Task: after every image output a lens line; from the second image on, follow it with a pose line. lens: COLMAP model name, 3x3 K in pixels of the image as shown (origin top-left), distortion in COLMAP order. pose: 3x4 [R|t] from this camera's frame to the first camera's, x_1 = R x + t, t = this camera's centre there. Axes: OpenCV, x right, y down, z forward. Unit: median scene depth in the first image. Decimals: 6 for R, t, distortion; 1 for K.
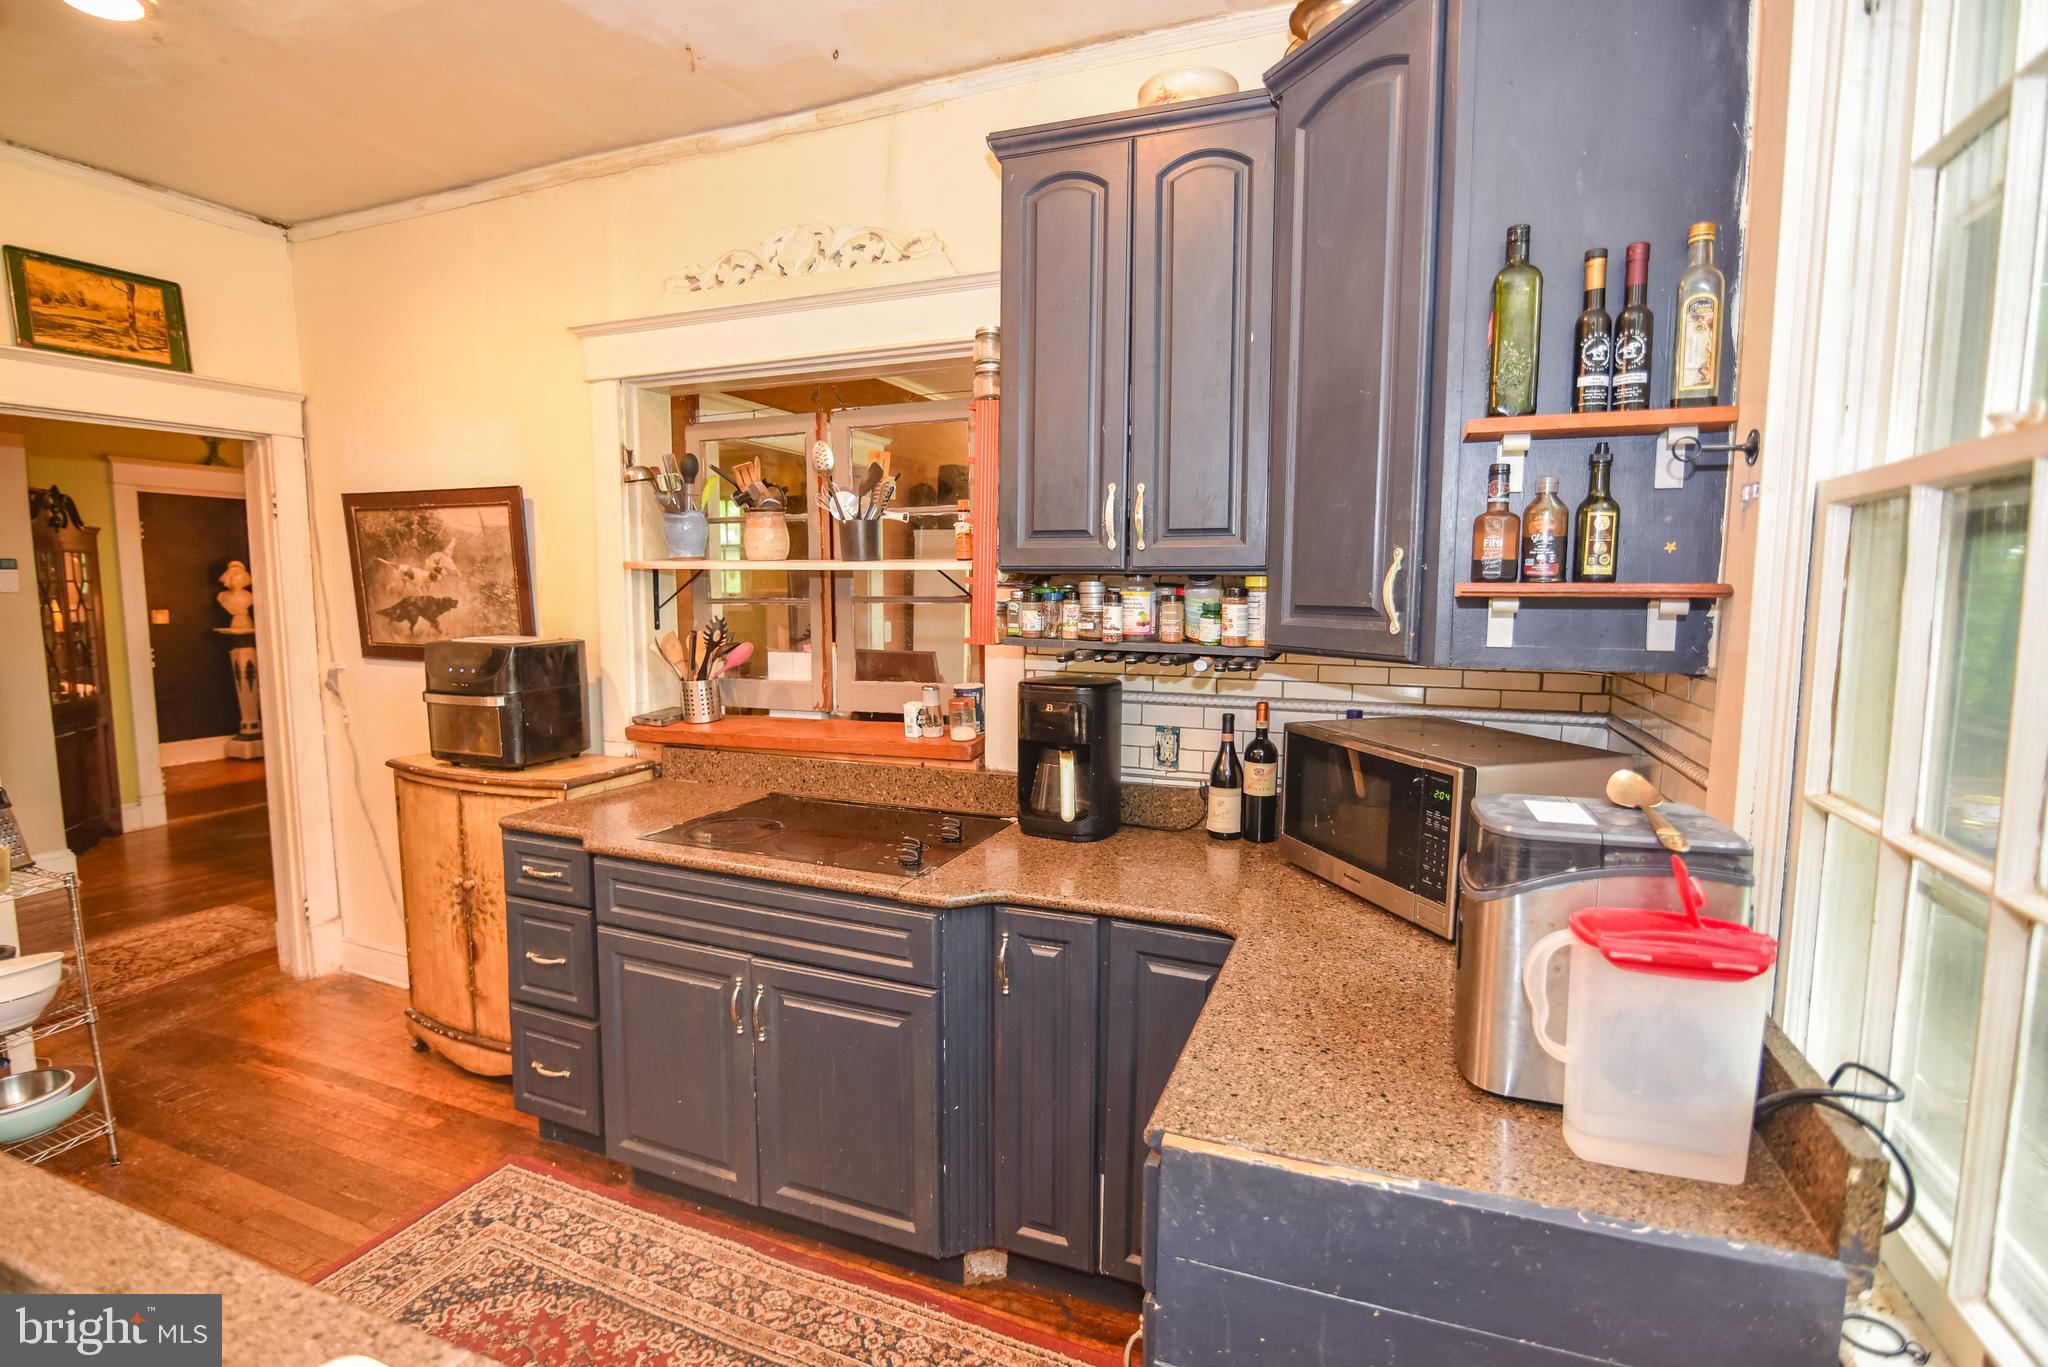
lens RADIAL K [[969.0, 0, 1022.5], [0, 969.0, 686.2], [0, 0, 1]] dist [-0.019144, -0.000155]
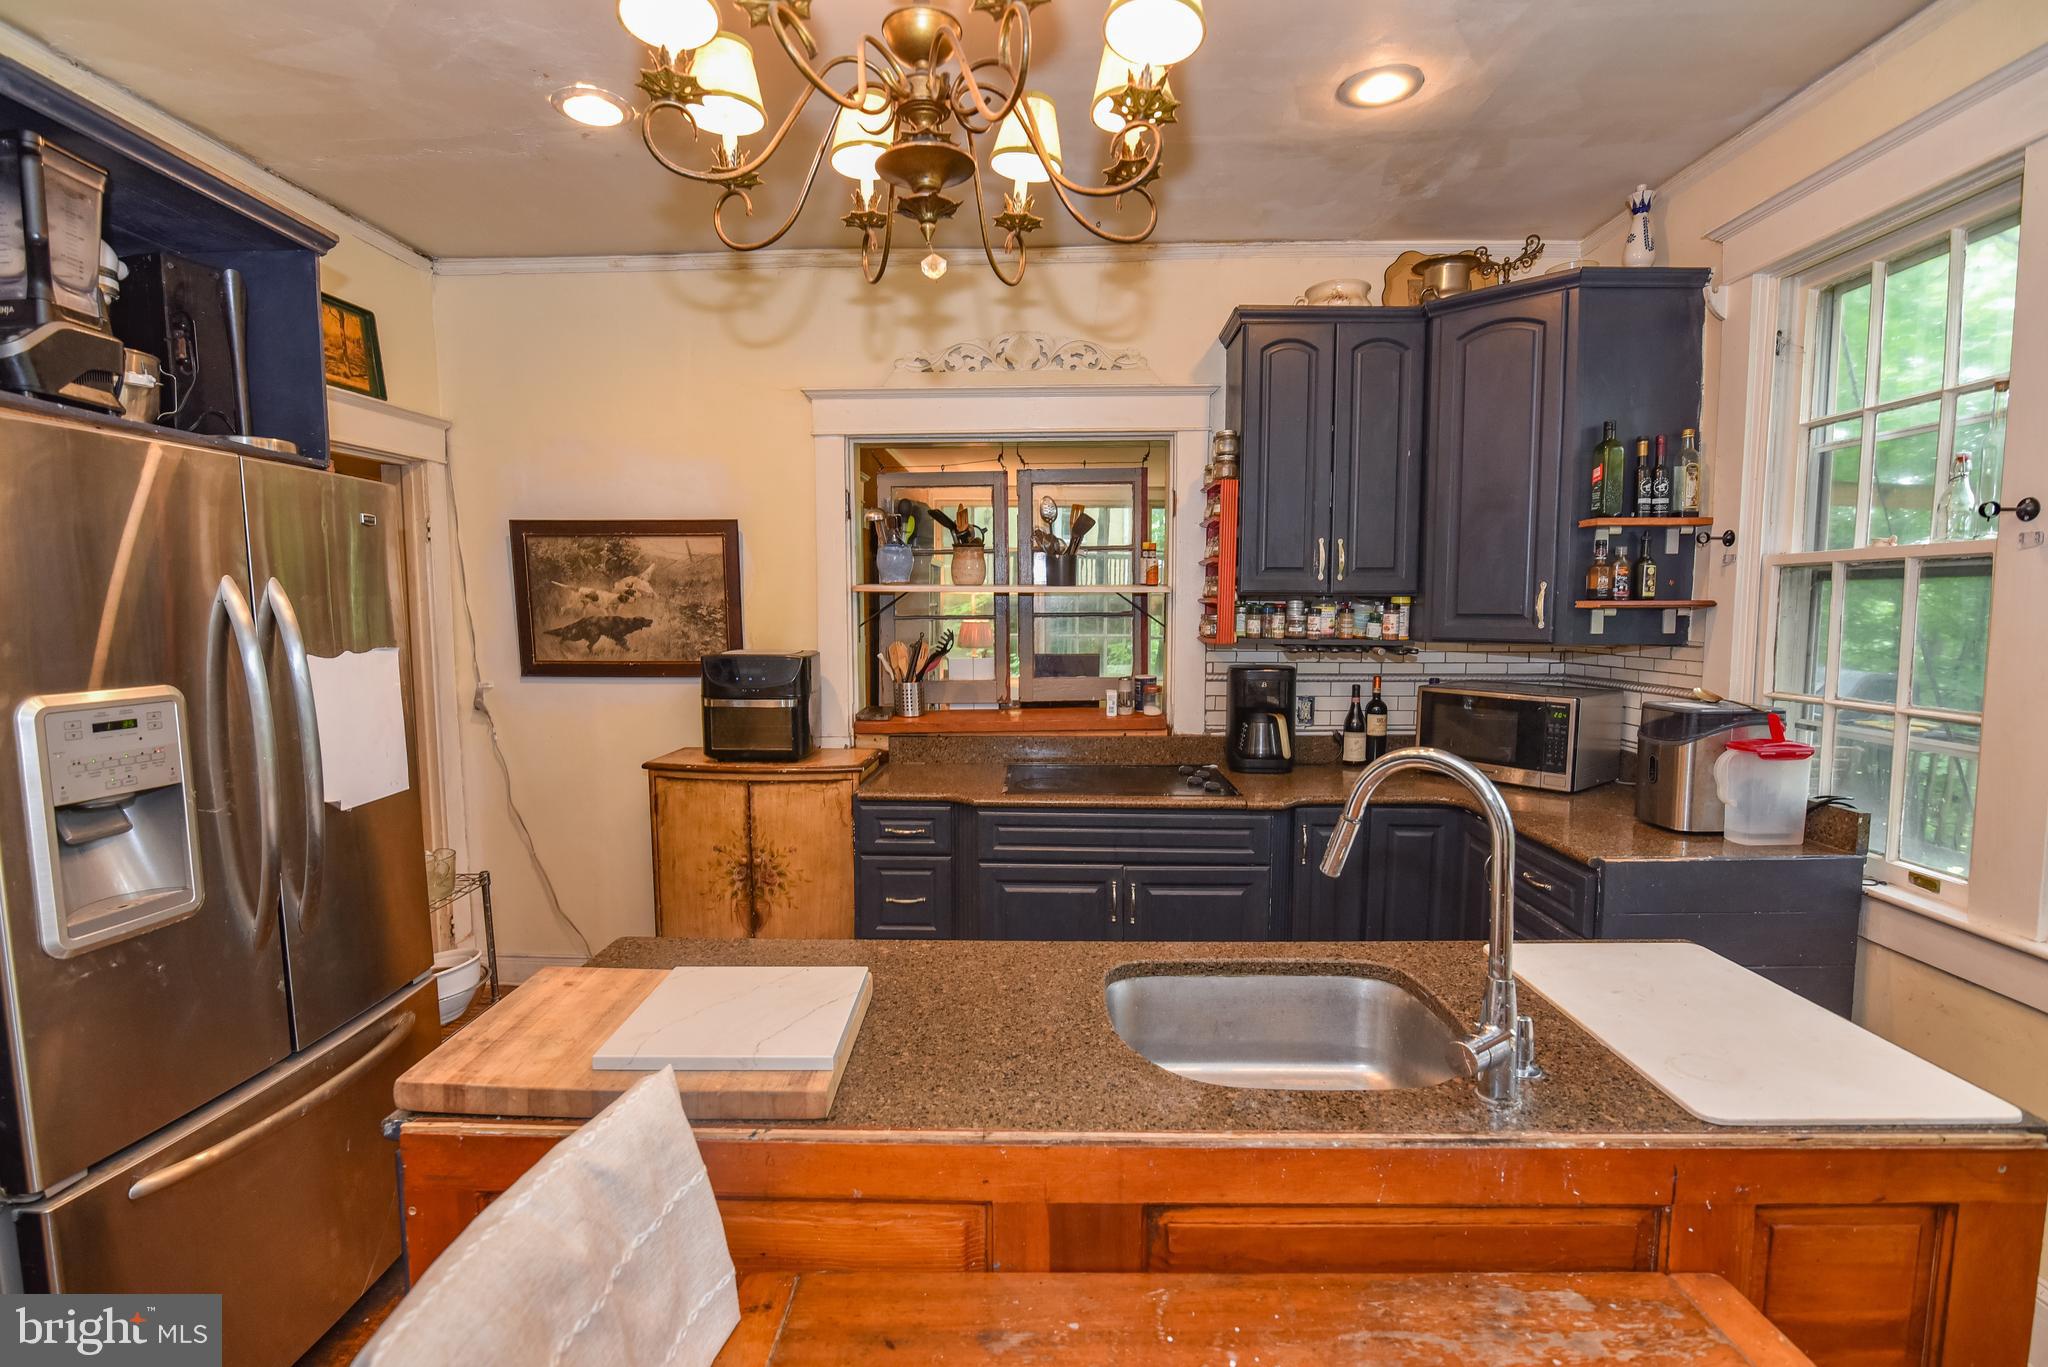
lens RADIAL K [[969.0, 0, 1008.3], [0, 969.0, 690.3], [0, 0, 1]] dist [-0.019144, -0.000155]
pose [[0.936798, -0.038745, 0.347720, -0.678390], [0.042845, 0.999073, -0.004108, 0.015644], [-0.347238, 0.018746, 0.937589, -0.208597]]
